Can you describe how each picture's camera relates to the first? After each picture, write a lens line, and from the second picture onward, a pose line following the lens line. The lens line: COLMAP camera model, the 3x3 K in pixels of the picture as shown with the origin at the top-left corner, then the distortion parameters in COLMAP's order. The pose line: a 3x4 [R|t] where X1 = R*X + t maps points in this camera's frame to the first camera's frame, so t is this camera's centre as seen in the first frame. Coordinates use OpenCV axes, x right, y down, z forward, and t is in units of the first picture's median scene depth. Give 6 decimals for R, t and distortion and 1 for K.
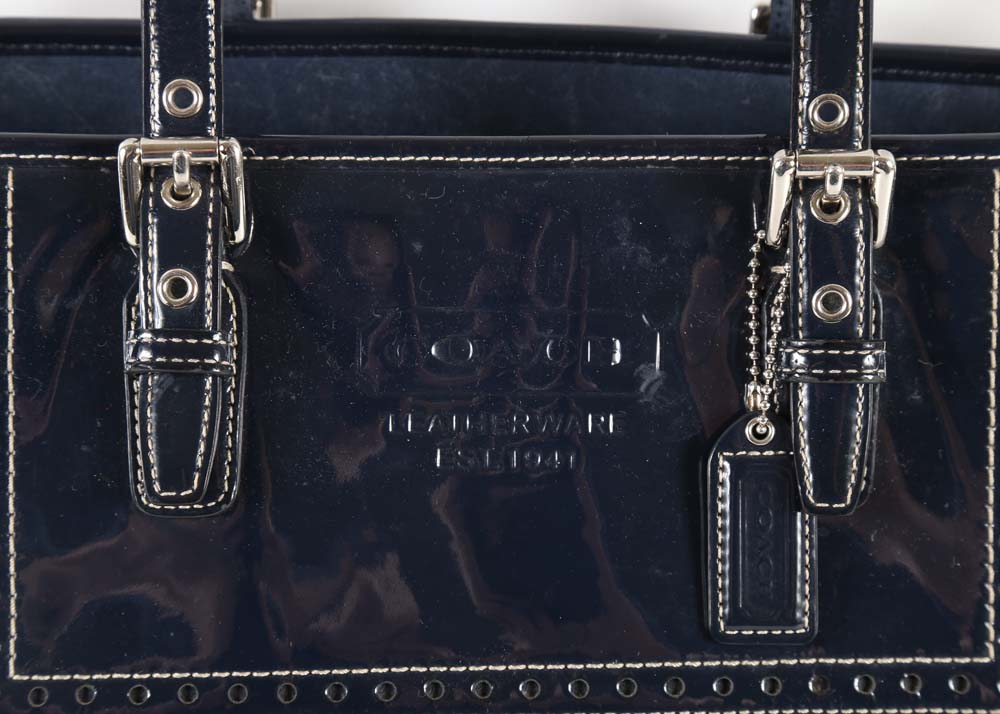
lens RADIAL K [[2656.9, 0, 498.3], [0, 2656.9, 347.4], [0, 0, 1]] dist [0.364563, 0.000000]
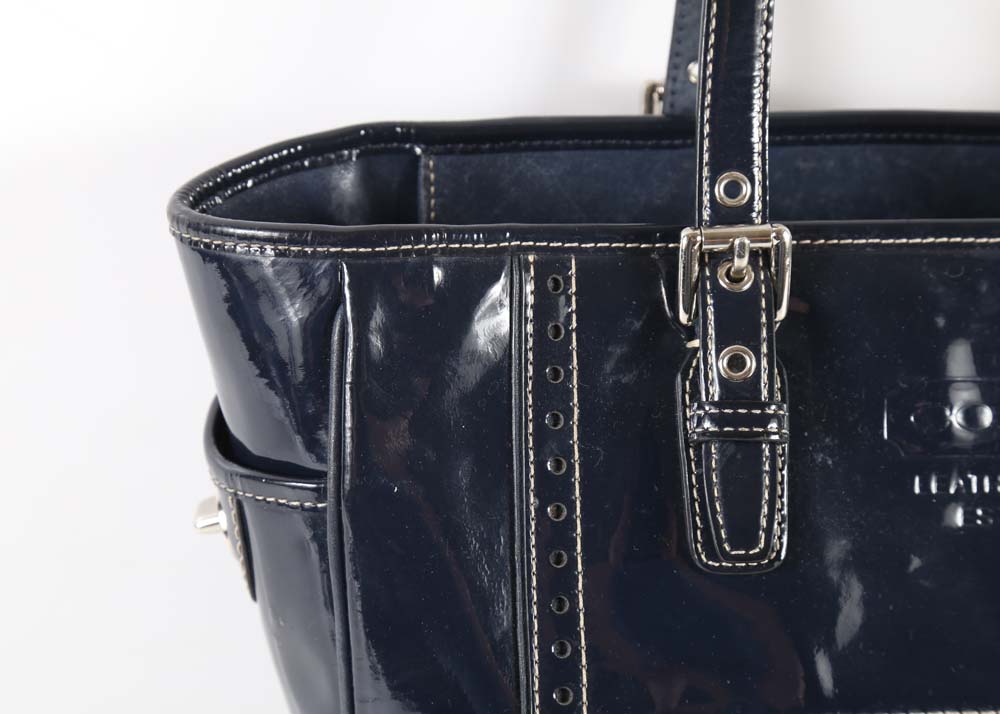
lens RADIAL K [[2656.9, 0, 488.3], [0, 2656.9, 358.2], [0, 0, 1]] dist [0.364563, 0.000000]
pose [[0.997848, -0.013616, 0.064137, -0.283426], [0.014703, 0.999756, -0.016499, -0.007559], [-0.063896, 0.017406, 0.997805, -0.077100]]
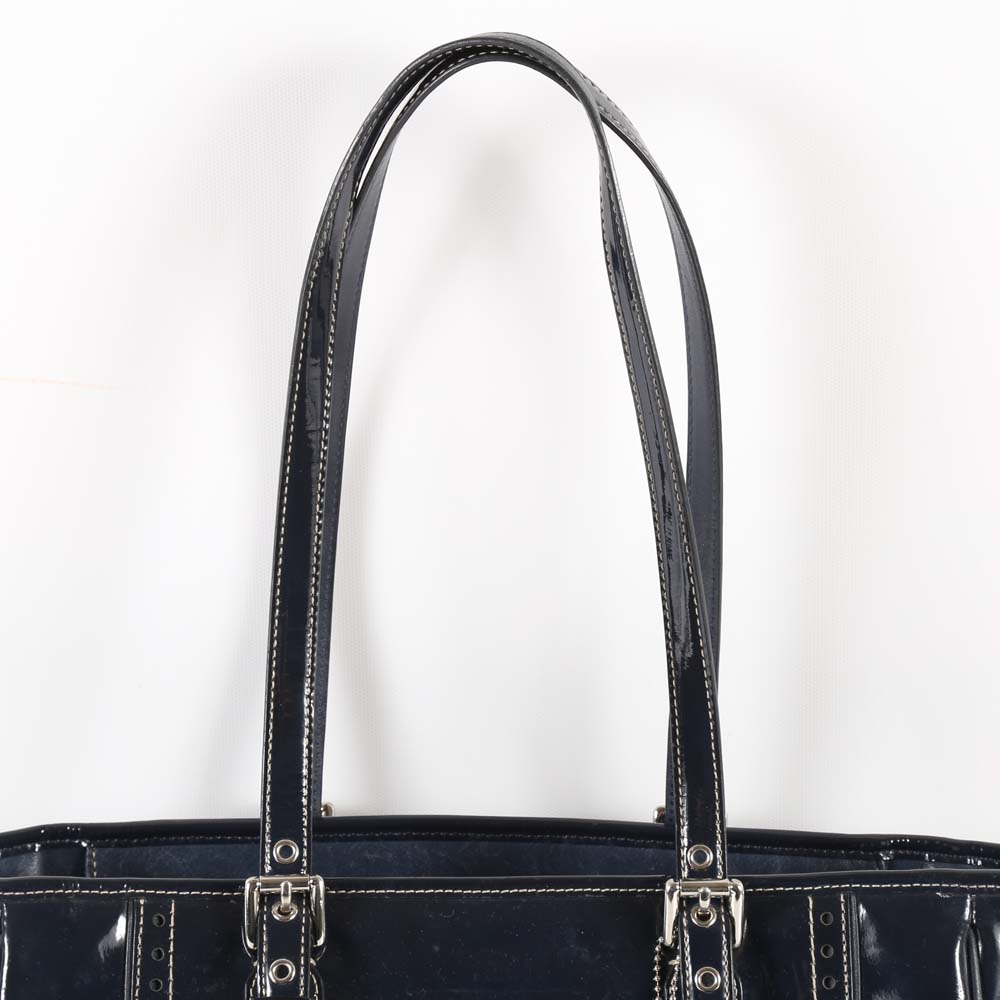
lens RADIAL K [[3304.8, 0, 525.9], [0, 3304.8, 516.3], [0, 0, 1]] dist [0.355460, 0.000000]
pose [[0.999535, -0.007286, 0.029622, -0.033691], [0.016114, 0.950624, -0.309927, 0.317464], [-0.025901, 0.310260, 0.950299, -0.886029]]
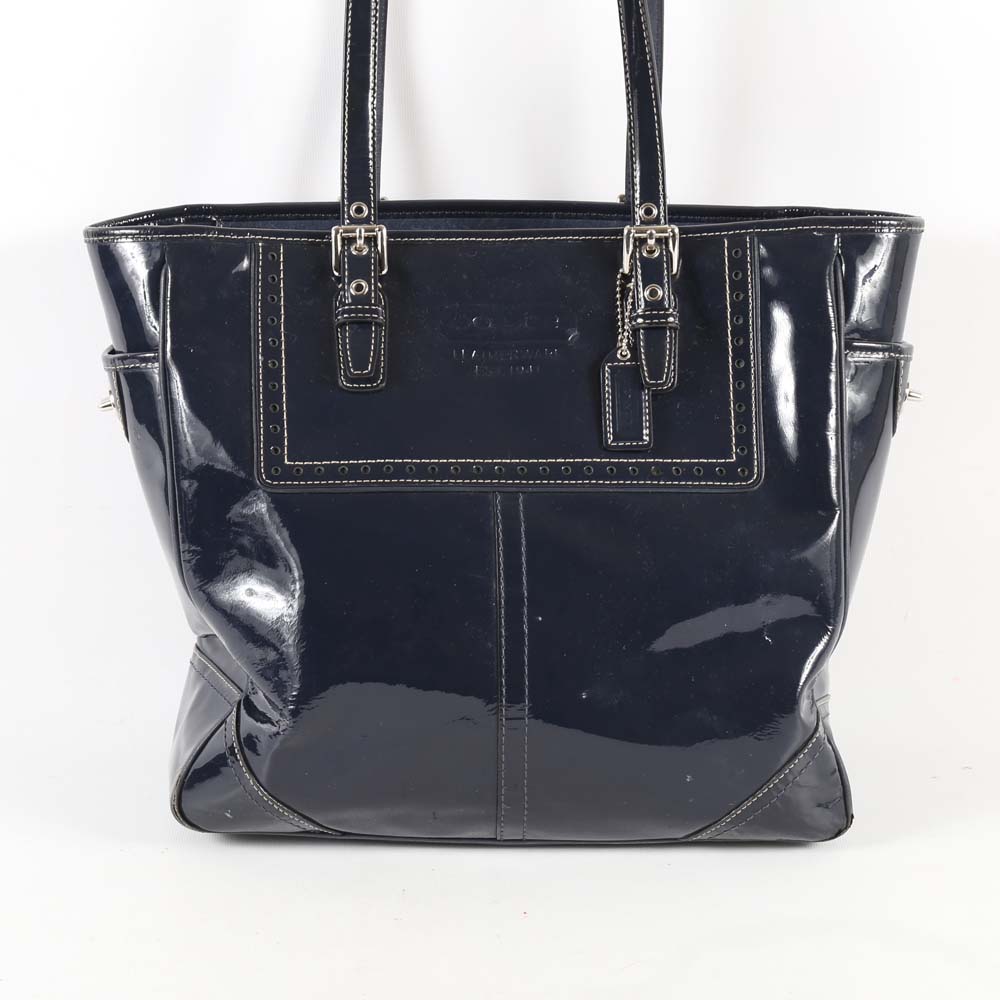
lens RADIAL K [[3428.9, 0, 476.4], [0, 3428.9, 479.6], [0, 0, 1]] dist [0.432418, 0.000000]
pose [[0.999615, -0.021060, 0.018042, -0.075173], [0.025148, 0.962616, -0.269701, 0.884201], [-0.011687, 0.270051, 0.962775, -1.673749]]
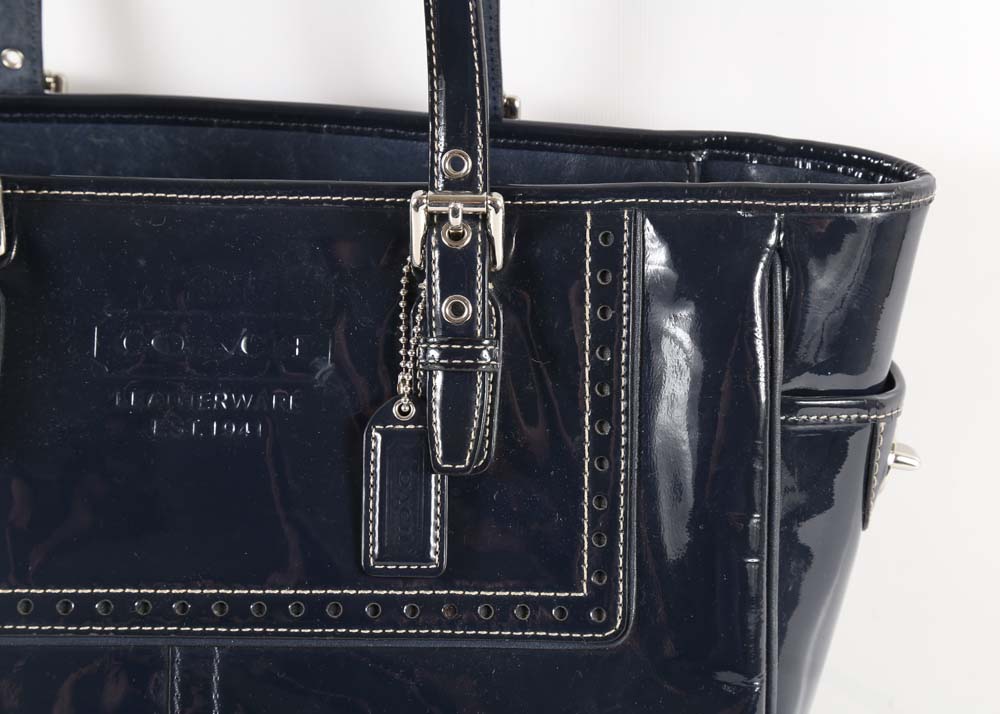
lens RADIAL K [[2656.9, 0, 491.0], [0, 2656.9, 351.1], [0, 0, 1]] dist [0.364563, 0.000000]
pose [[0.998555, 0.016860, -0.051020, 0.204734], [-0.020781, 0.996790, -0.077313, 0.101397], [0.049553, 0.078261, 0.995701, -0.276852]]
